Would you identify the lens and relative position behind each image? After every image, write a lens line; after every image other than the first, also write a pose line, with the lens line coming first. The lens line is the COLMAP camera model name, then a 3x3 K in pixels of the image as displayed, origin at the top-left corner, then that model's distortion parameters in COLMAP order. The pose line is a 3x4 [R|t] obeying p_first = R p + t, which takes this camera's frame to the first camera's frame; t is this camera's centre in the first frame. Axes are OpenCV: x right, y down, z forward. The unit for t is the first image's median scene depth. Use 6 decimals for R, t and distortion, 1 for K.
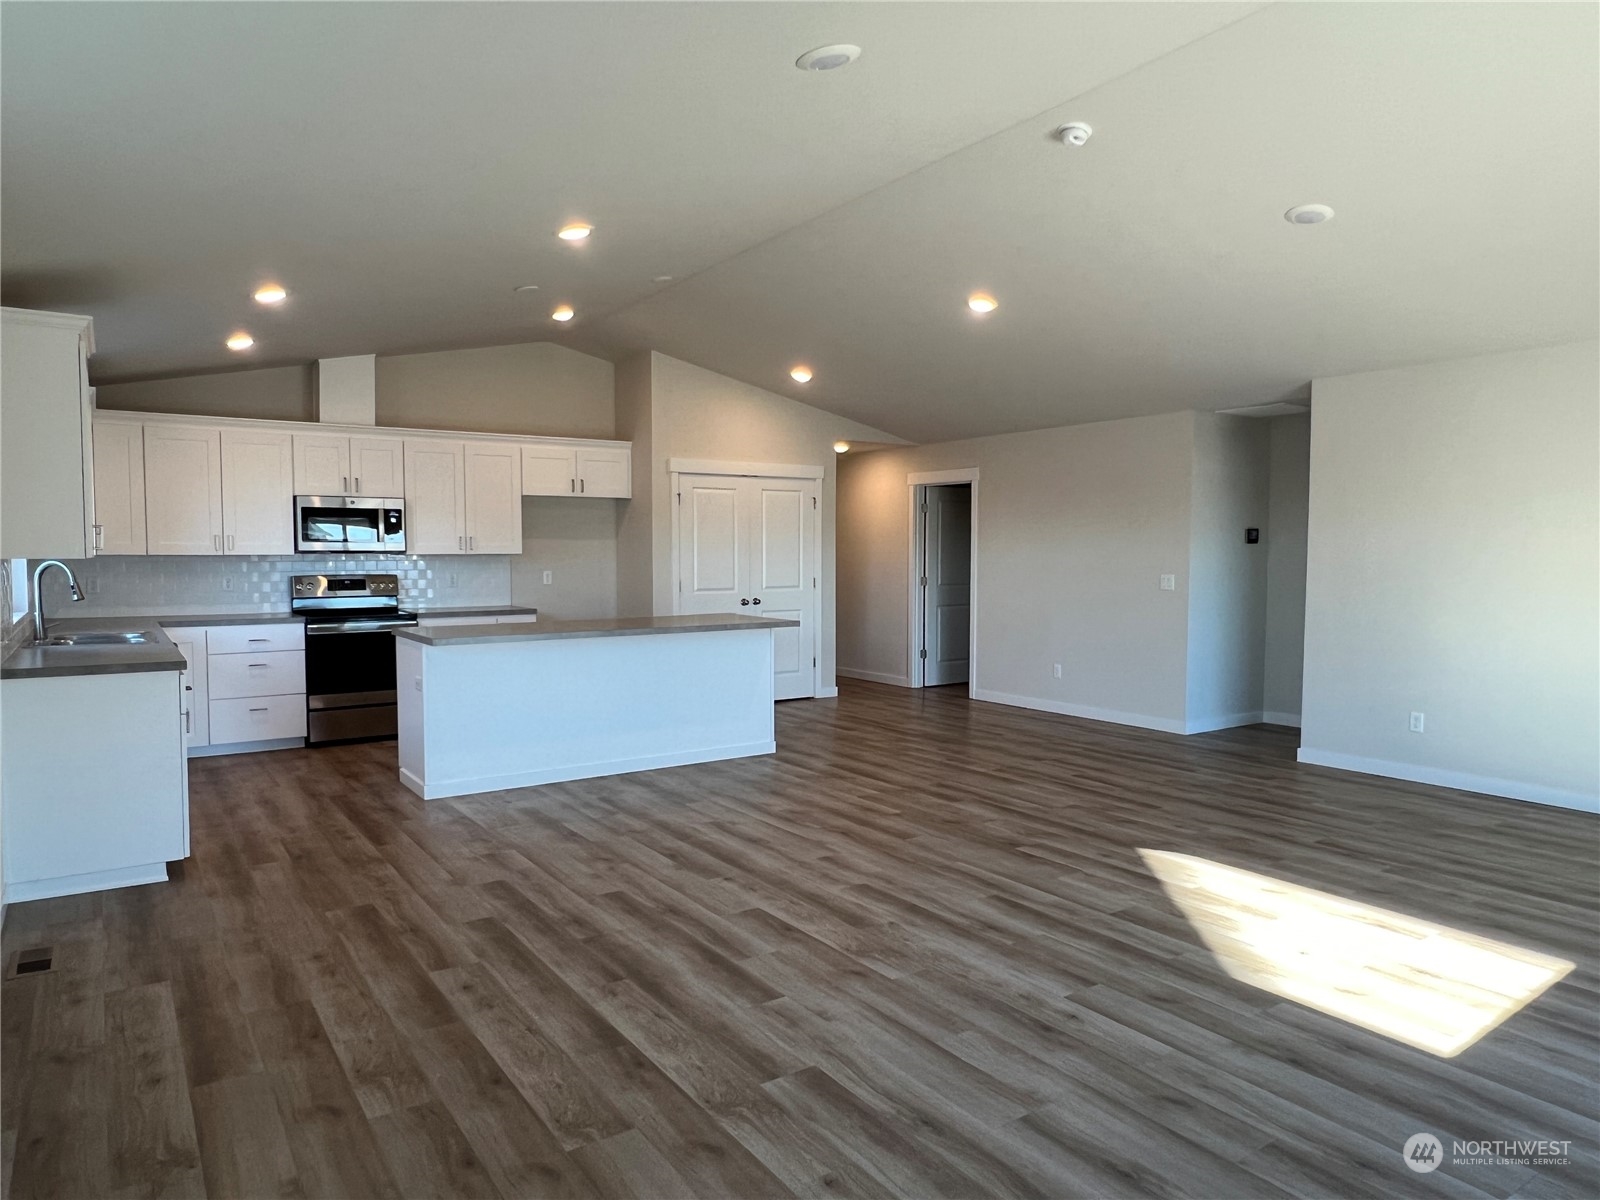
lens RADIAL K [[1018.9, 0, 793.7], [0, 1018.9, 605.4], [0, 0, 1]] dist [0.002692, -0.000740]
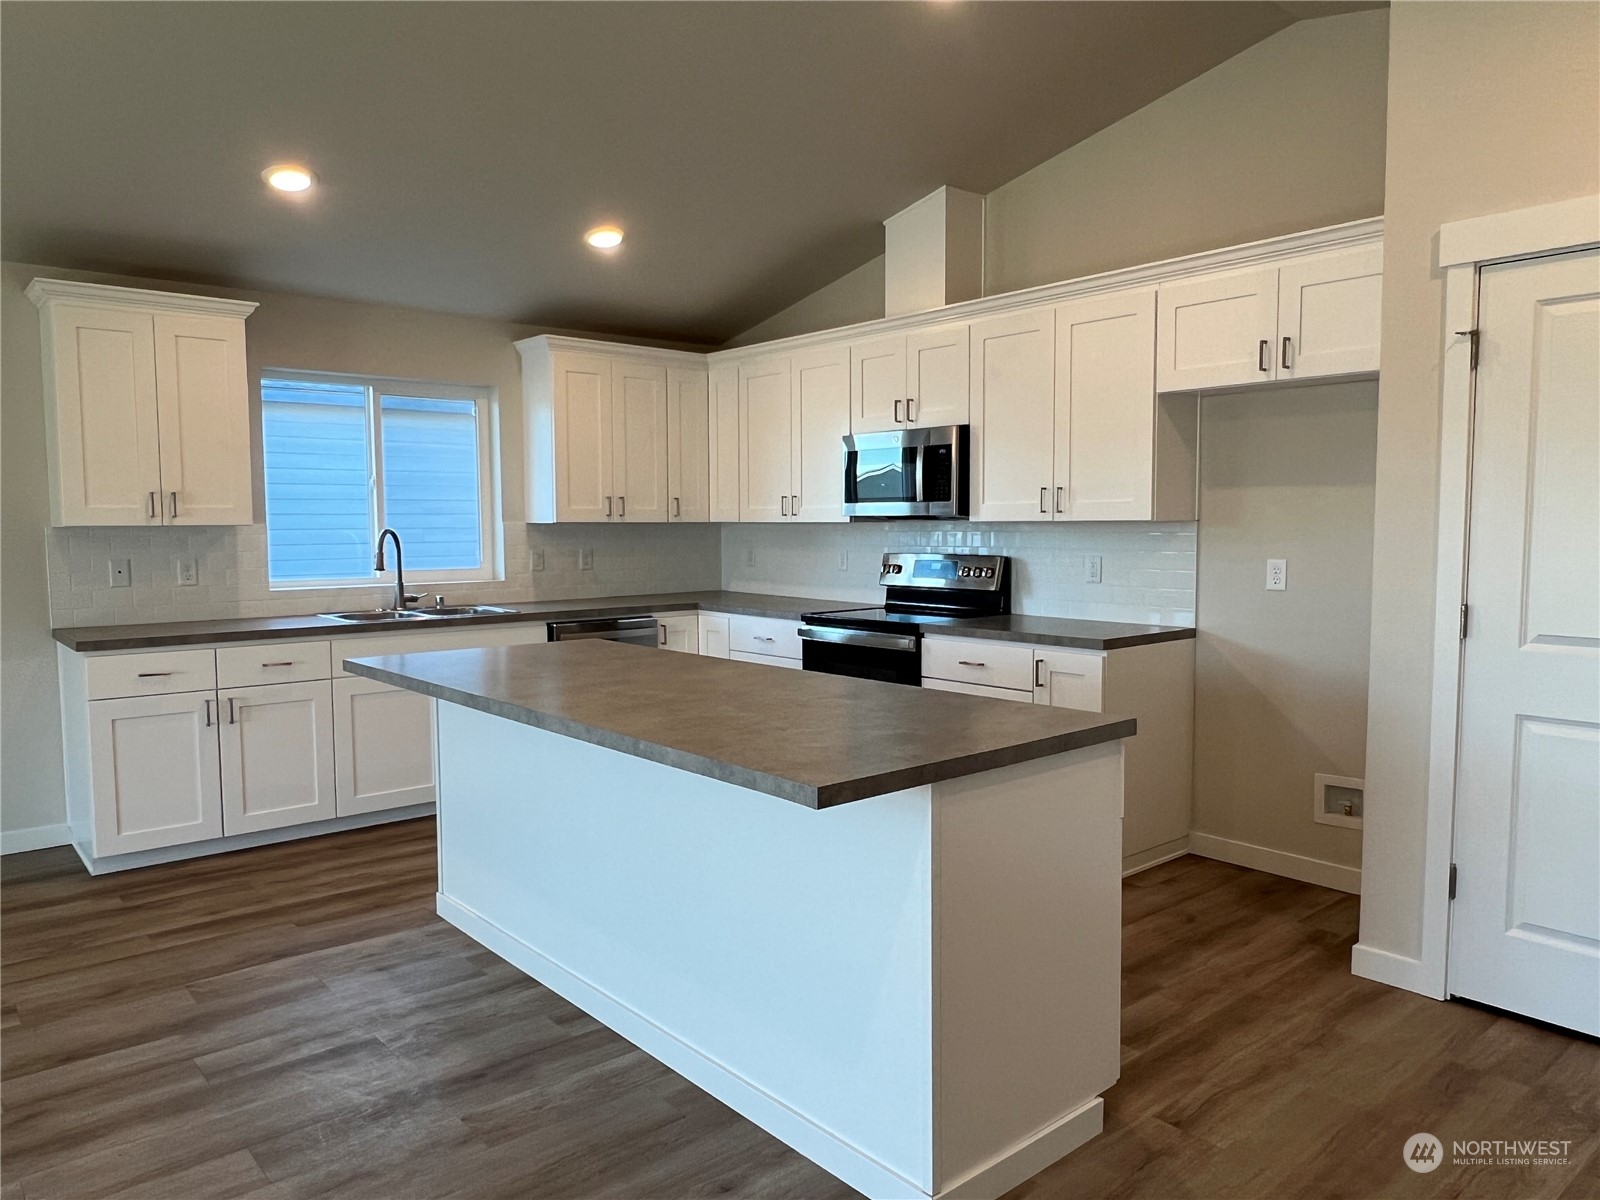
lens RADIAL K [[1109.5, 0, 795.2], [0, 1109.5, 604.8], [0, 0, 1]] dist [0.010265, -0.013633]
pose [[0.110207, 0.076851, -0.990933, 0.353960], [-0.048781, 0.996223, 0.071836, -0.063833], [0.992711, 0.040422, 0.113540, 1.229920]]
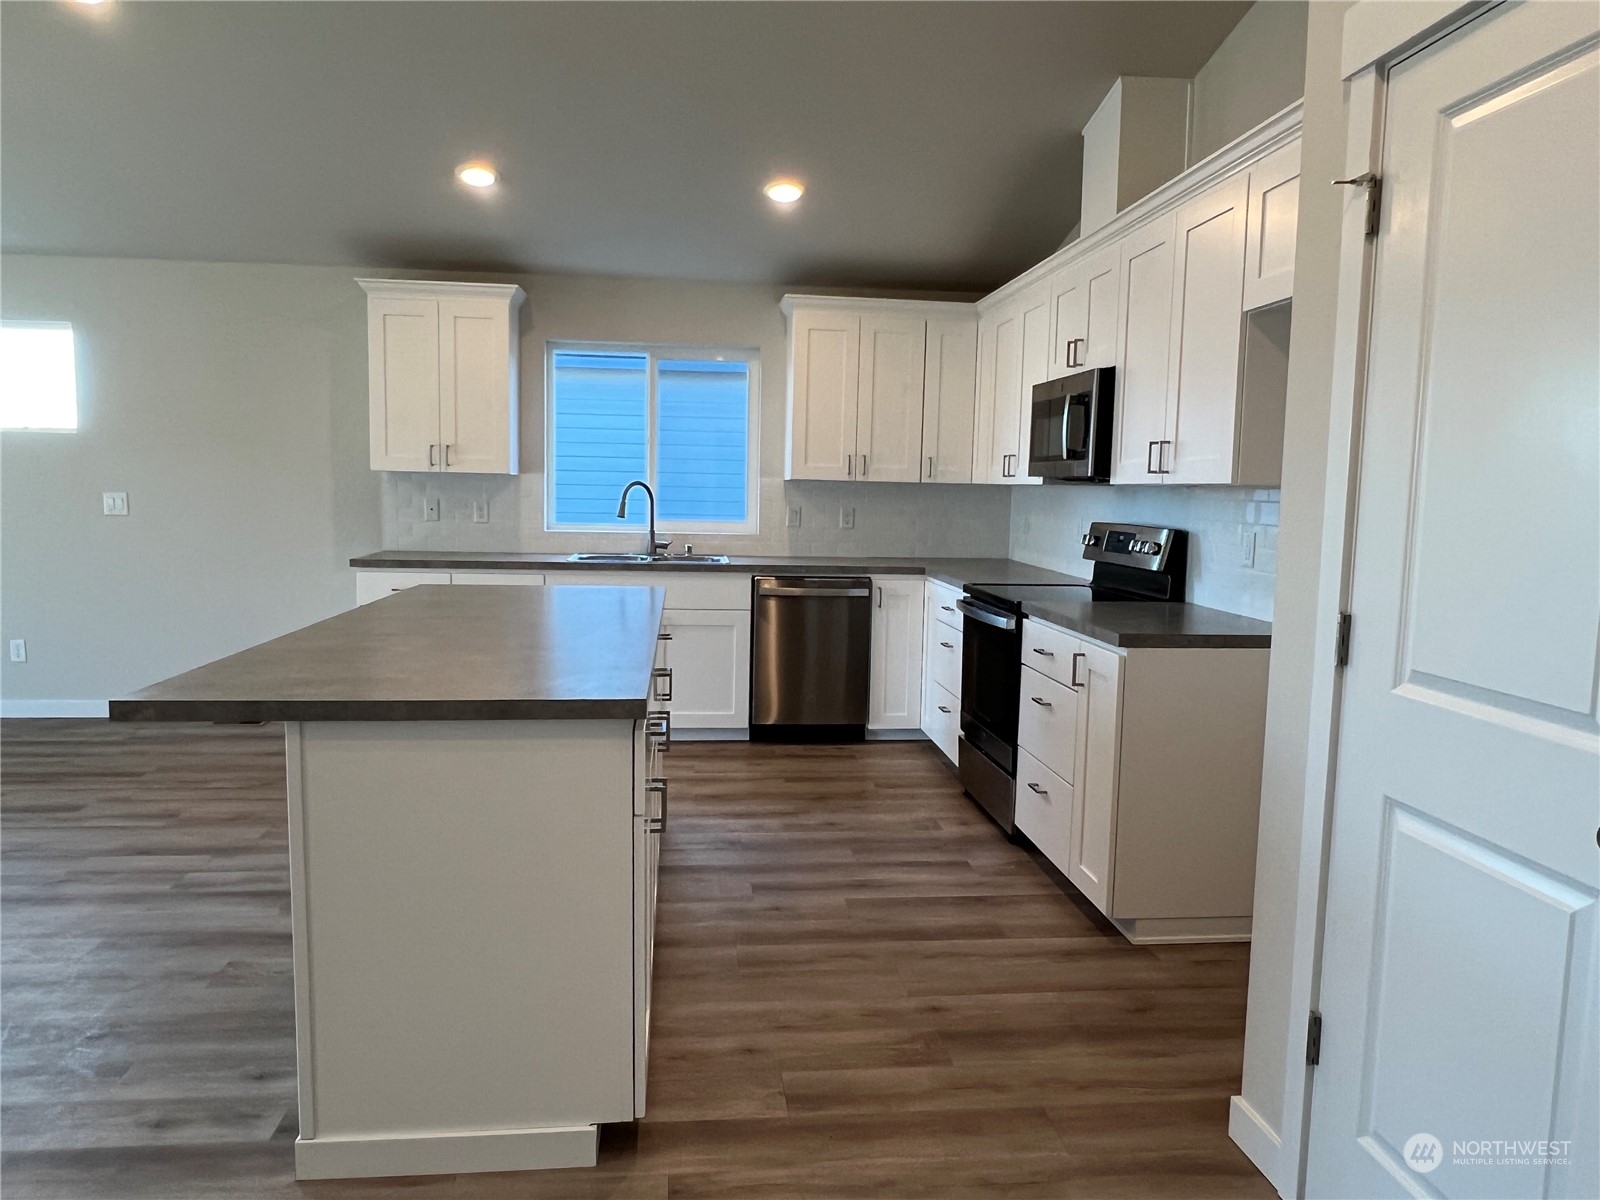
lens RADIAL K [[1109.5, 0, 795.6], [0, 1109.5, 598.9], [0, 0, 1]] dist [0.010265, -0.013633]
pose [[-0.470546, 0.081354, -0.878617, 0.226984], [-0.068177, 0.989412, 0.128124, -0.078932], [0.879738, 0.120190, -0.460017, 1.651632]]
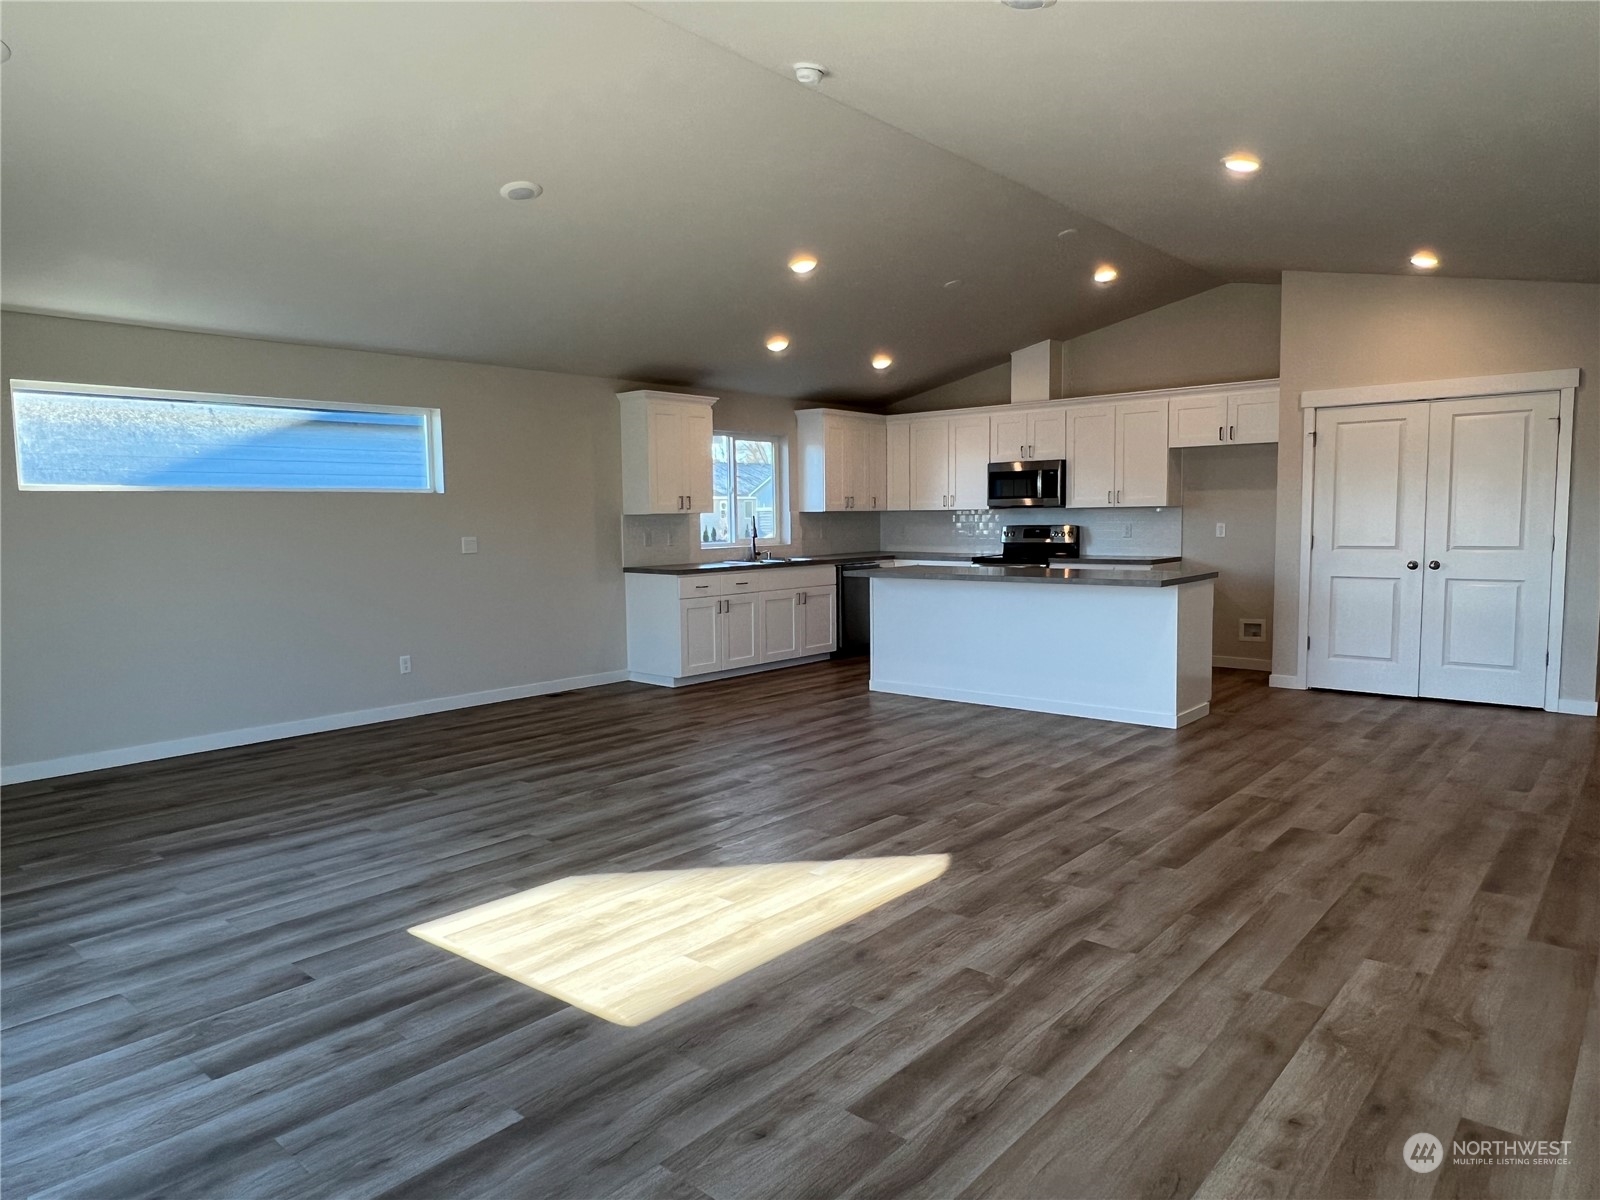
lens RADIAL K [[1018.9, 0, 792.5], [0, 1018.9, 604.9], [0, 0, 1]] dist [0.002692, -0.000740]
pose [[0.252880, 0.083801, -0.963862, 0.995468], [-0.038011, 0.996333, 0.076652, -0.025006], [0.966751, 0.017254, 0.255138, 0.596153]]
